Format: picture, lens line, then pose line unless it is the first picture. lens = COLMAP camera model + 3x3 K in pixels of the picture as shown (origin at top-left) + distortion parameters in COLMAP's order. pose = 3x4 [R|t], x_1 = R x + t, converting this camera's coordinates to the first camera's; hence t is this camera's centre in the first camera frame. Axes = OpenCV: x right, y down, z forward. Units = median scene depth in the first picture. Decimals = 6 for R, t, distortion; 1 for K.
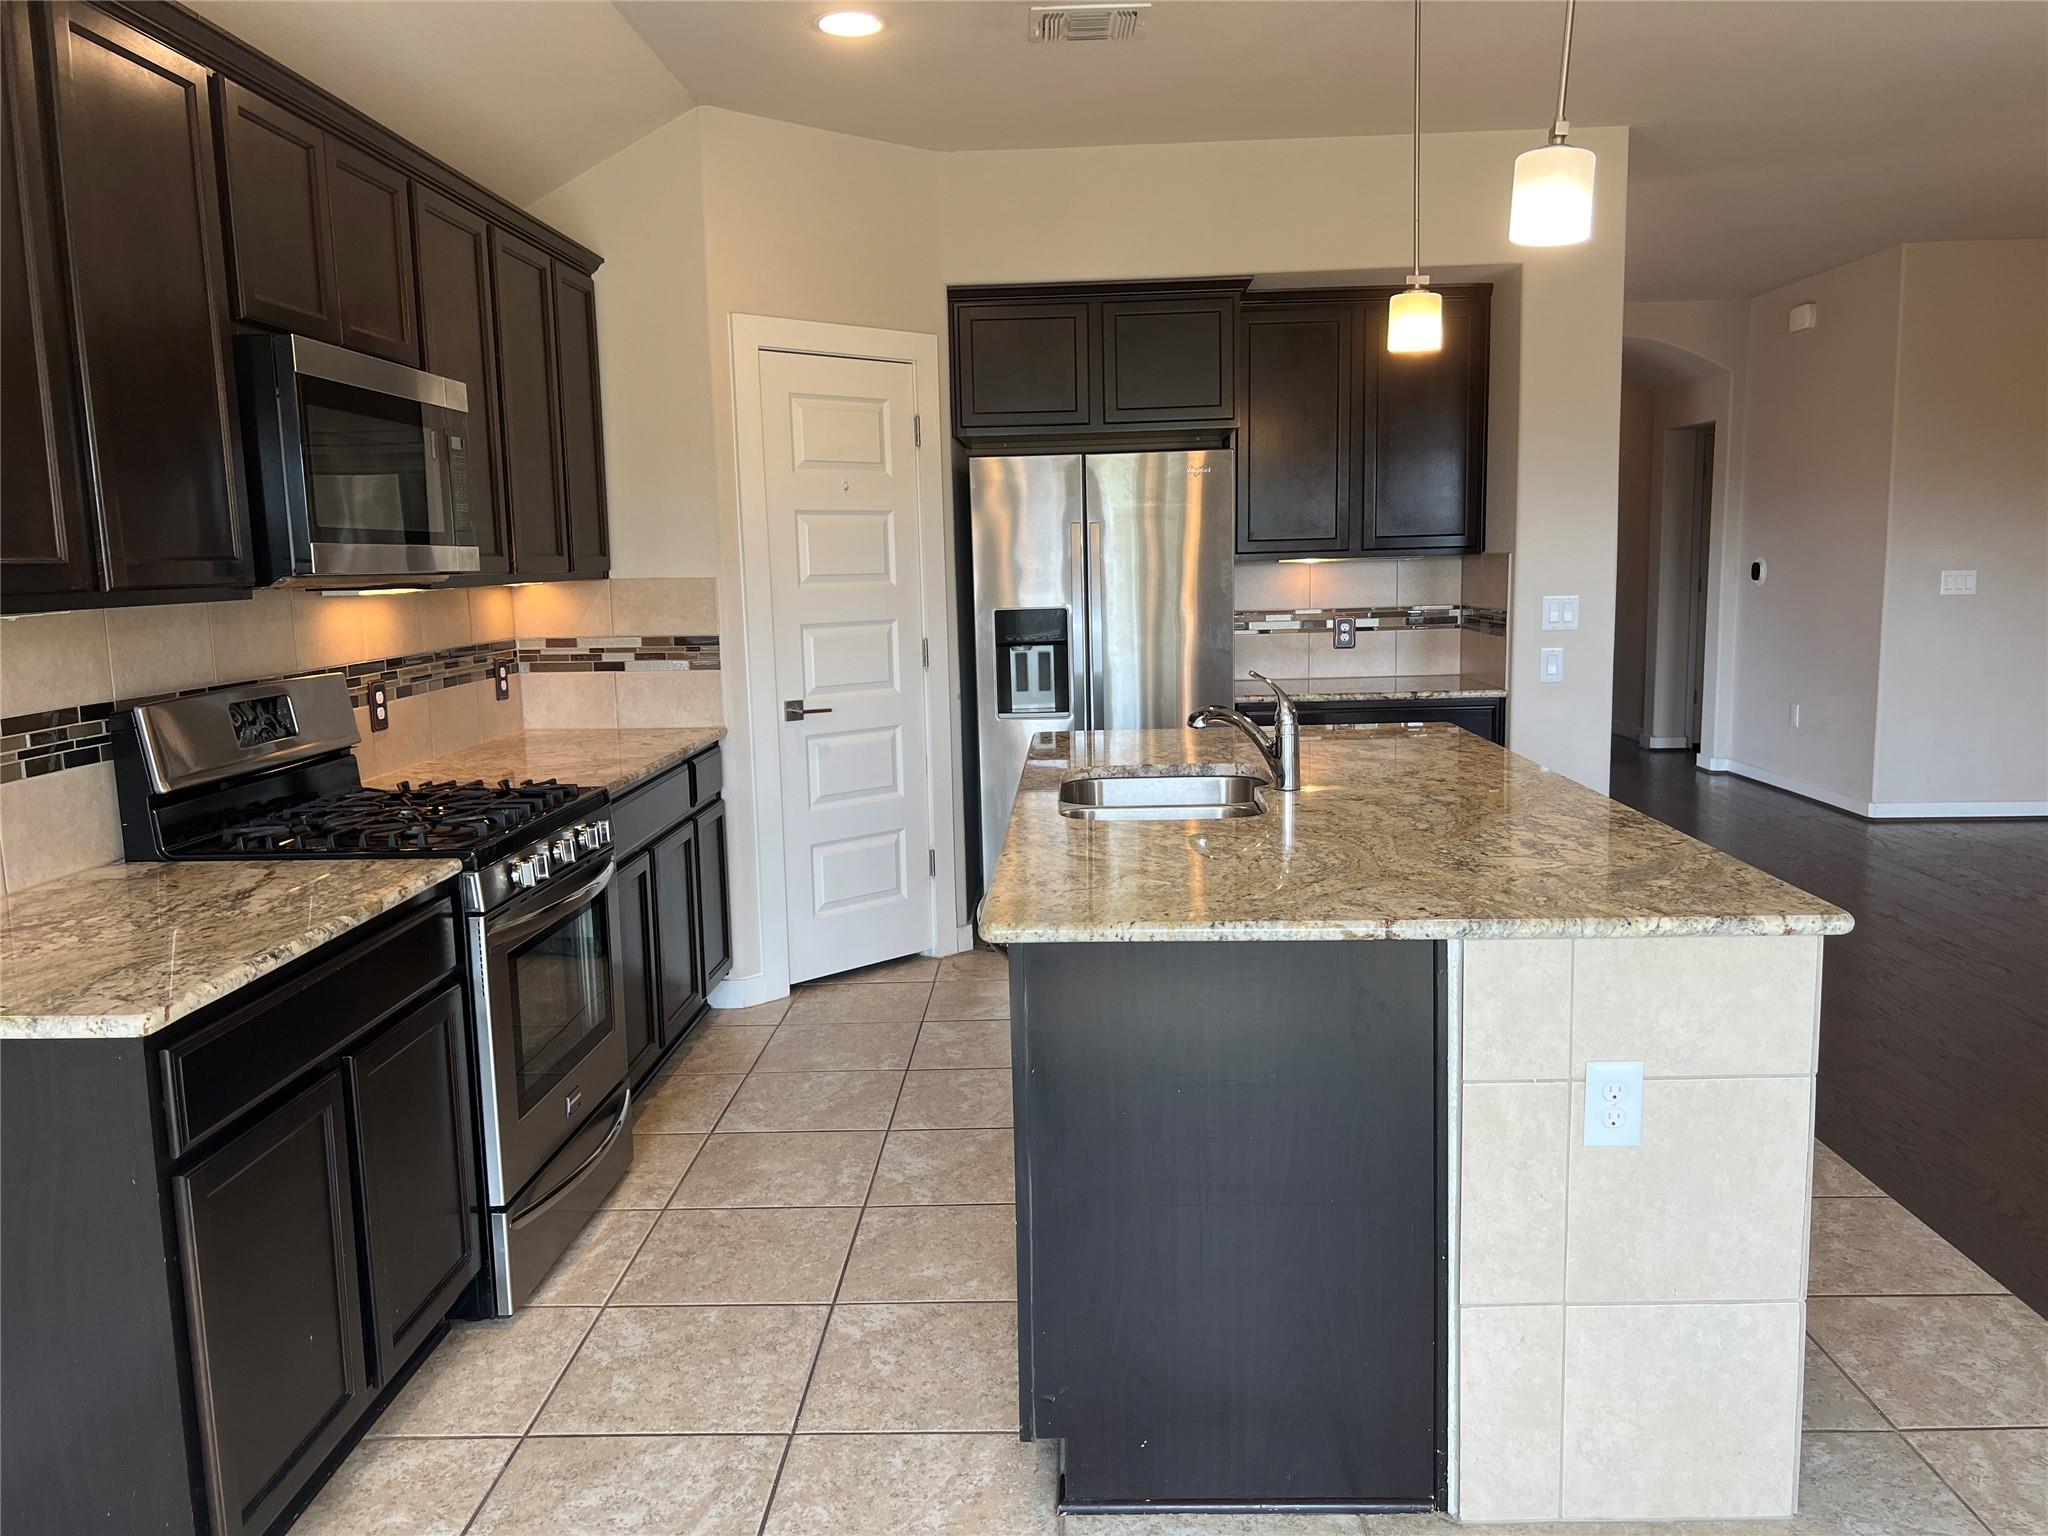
lens RADIAL K [[1541.5, 0, 1019.6], [0, 1541.5, 760.8], [0, 0, 1]] dist [0.021519, -0.004724]
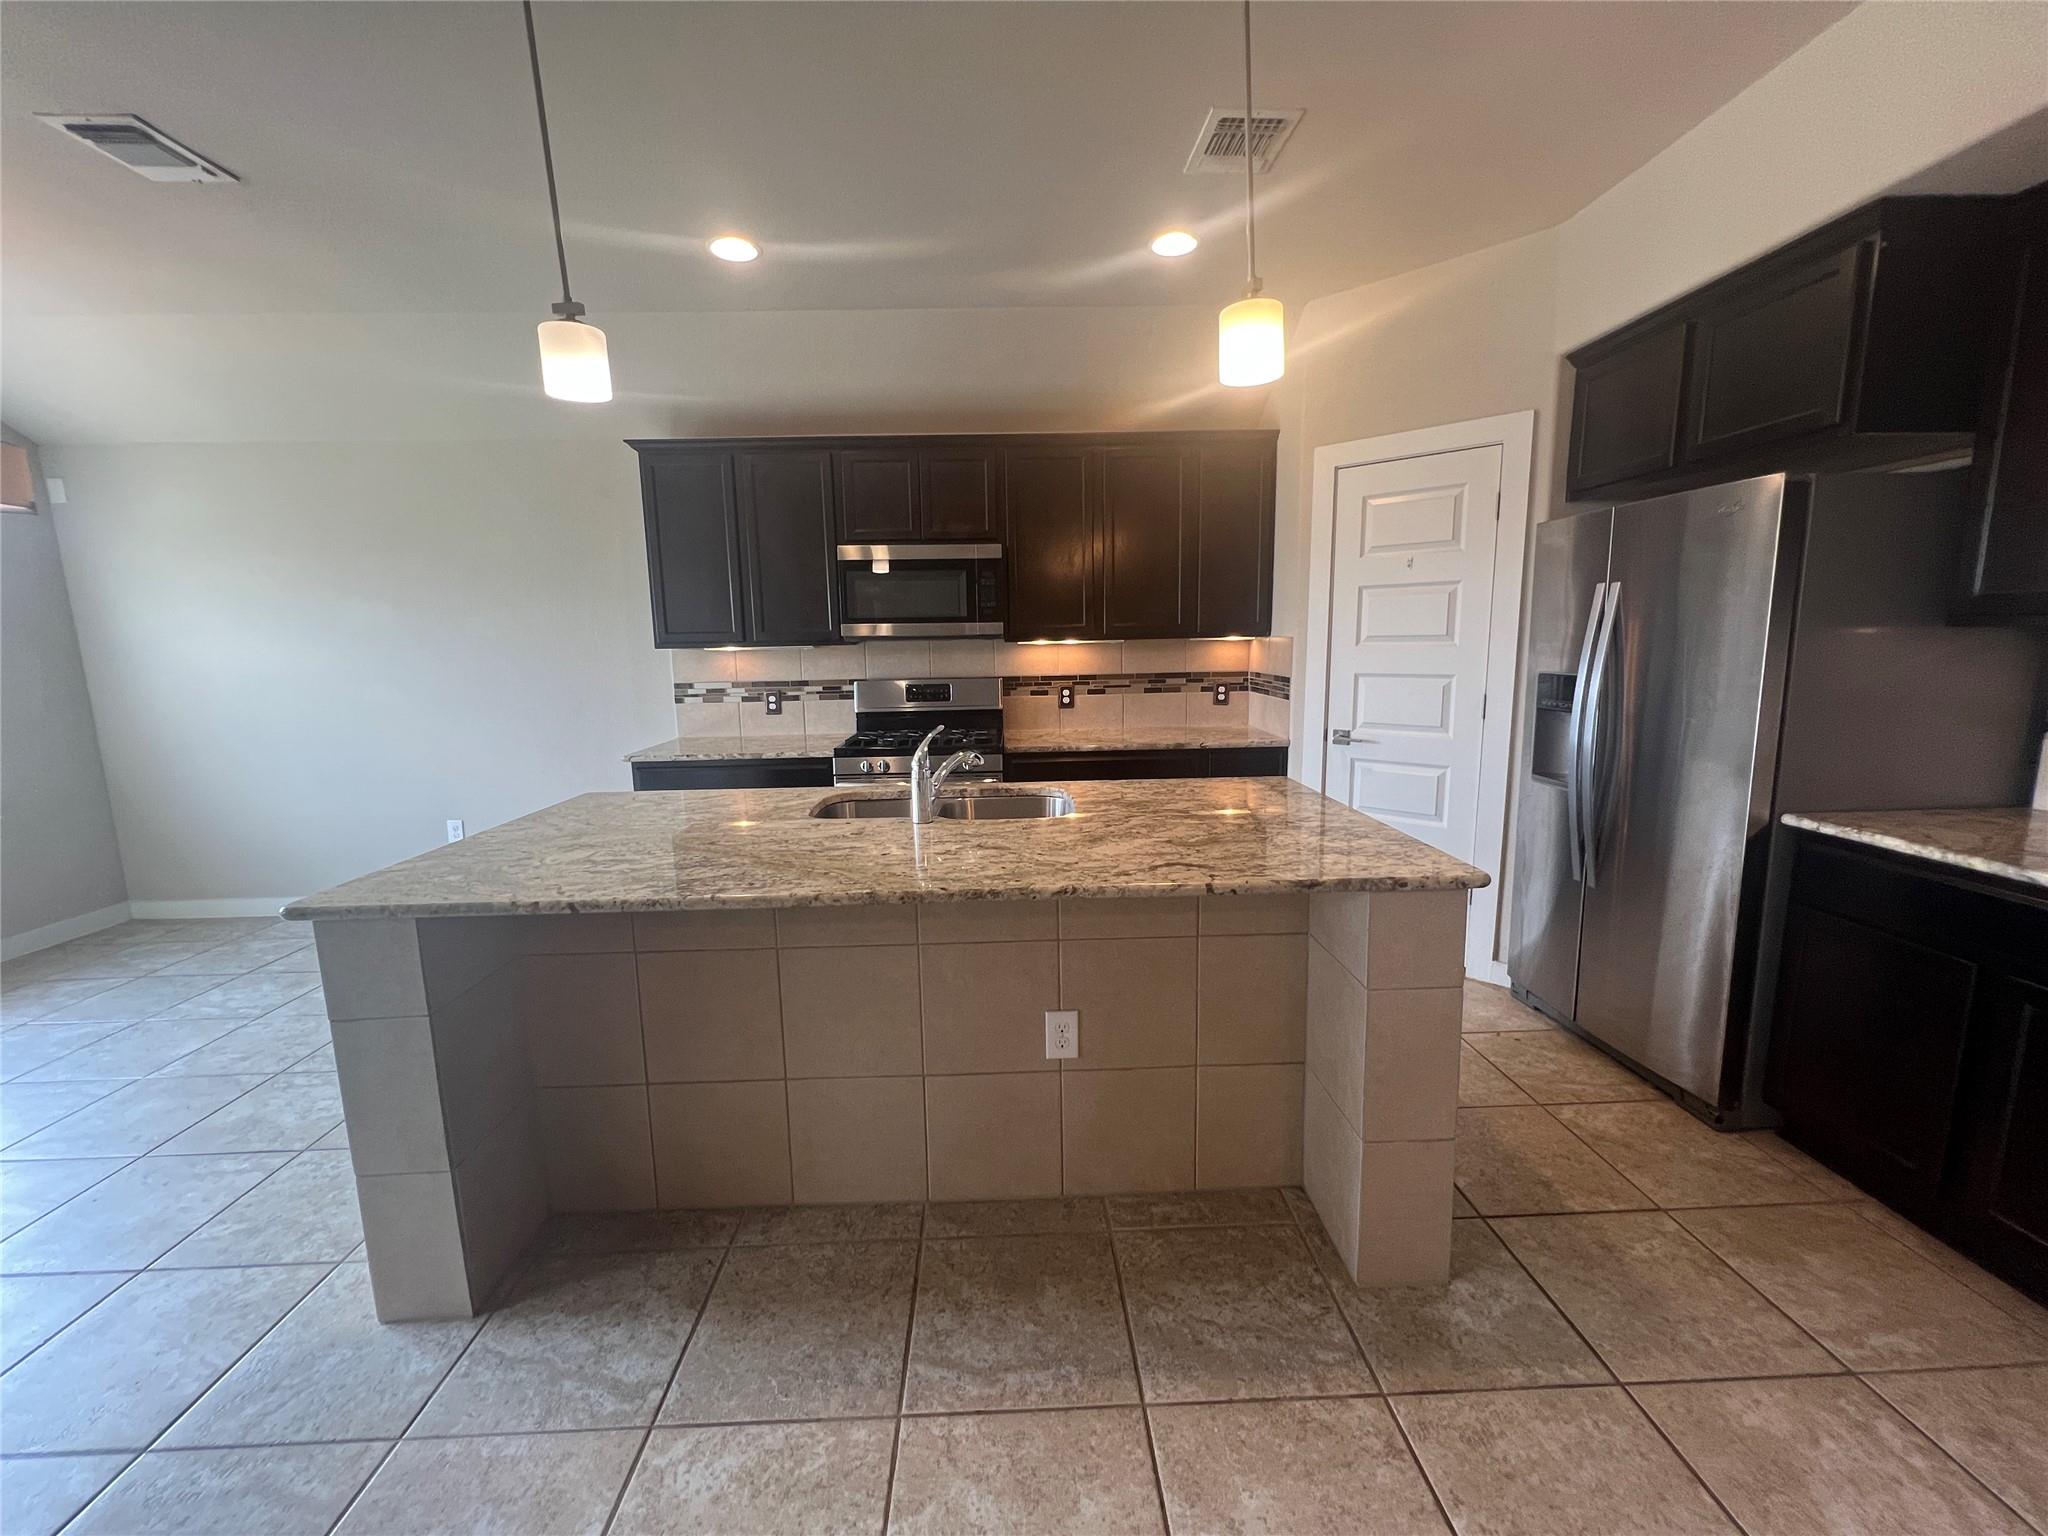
lens RADIAL K [[820.7, 0, 1020.3], [0, 820.7, 764.7], [0, 0, 1]] dist [-0.000347, 0.000365]
pose [[0.070045, 0.171609, -0.982672, 0.563072], [-0.127100, 0.978598, 0.161838, -0.093174], [0.989414, 0.113561, 0.090357, 0.692569]]
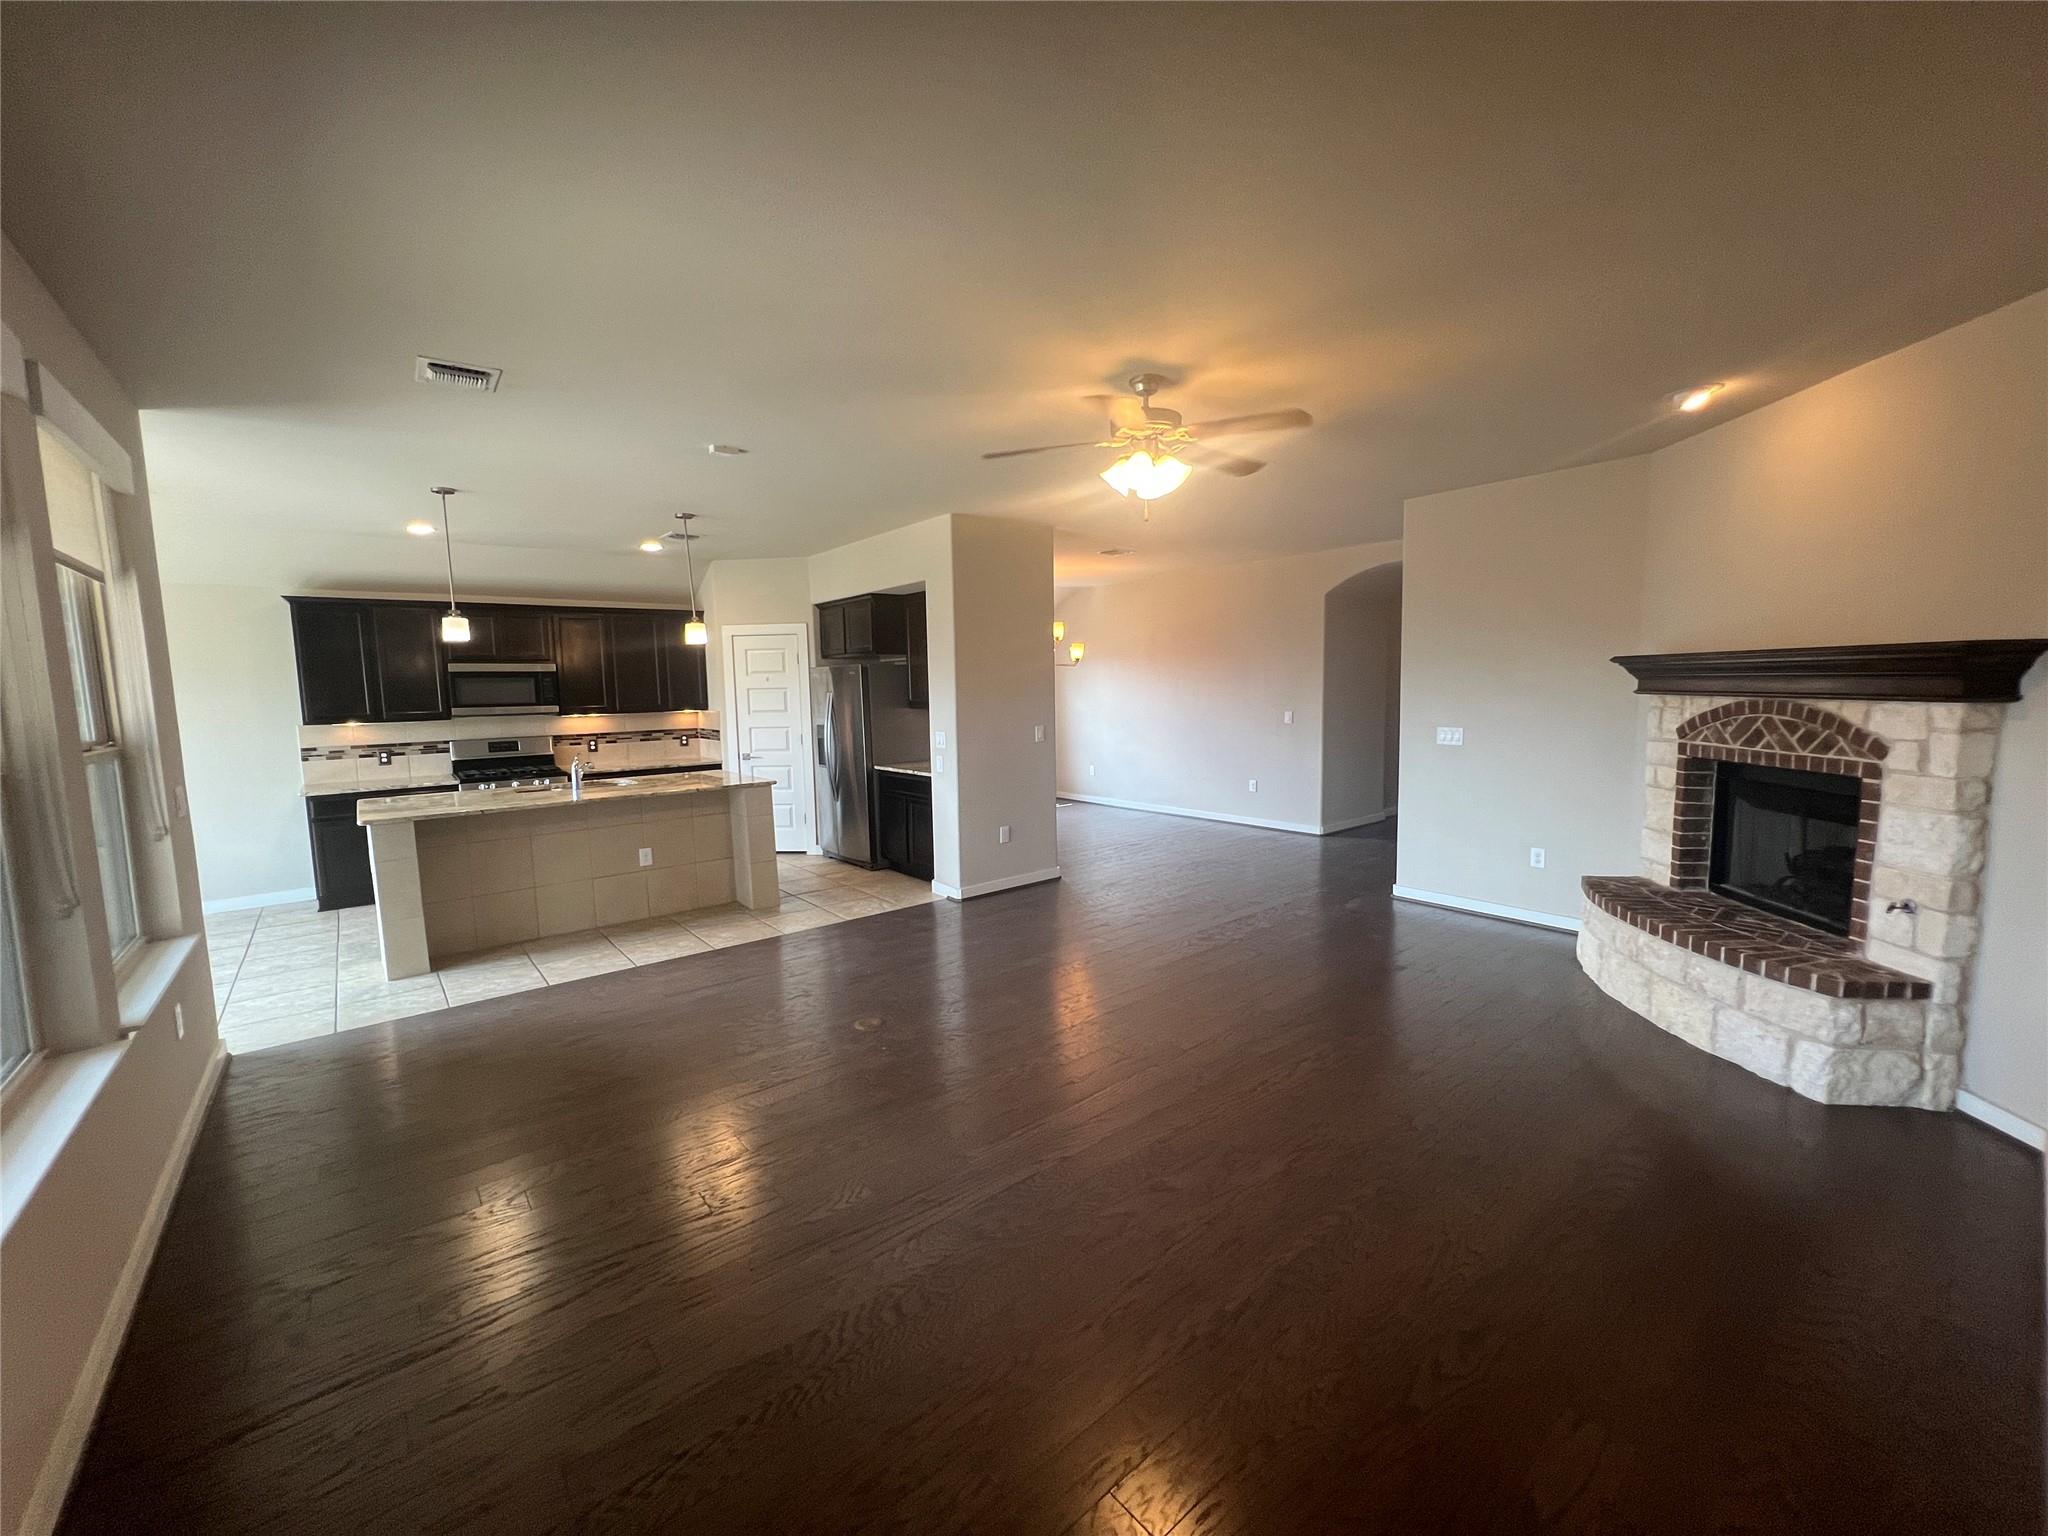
lens RADIAL K [[820.7, 0, 1031.7], [0, 820.7, 768.0], [0, 0, 1]] dist [-0.000347, 0.000365]
pose [[0.674231, 0.083200, -0.733819, 1.416115], [-0.100173, 0.994754, 0.020747, -0.101904], [0.731695, 0.059520, 0.679028, 0.360620]]
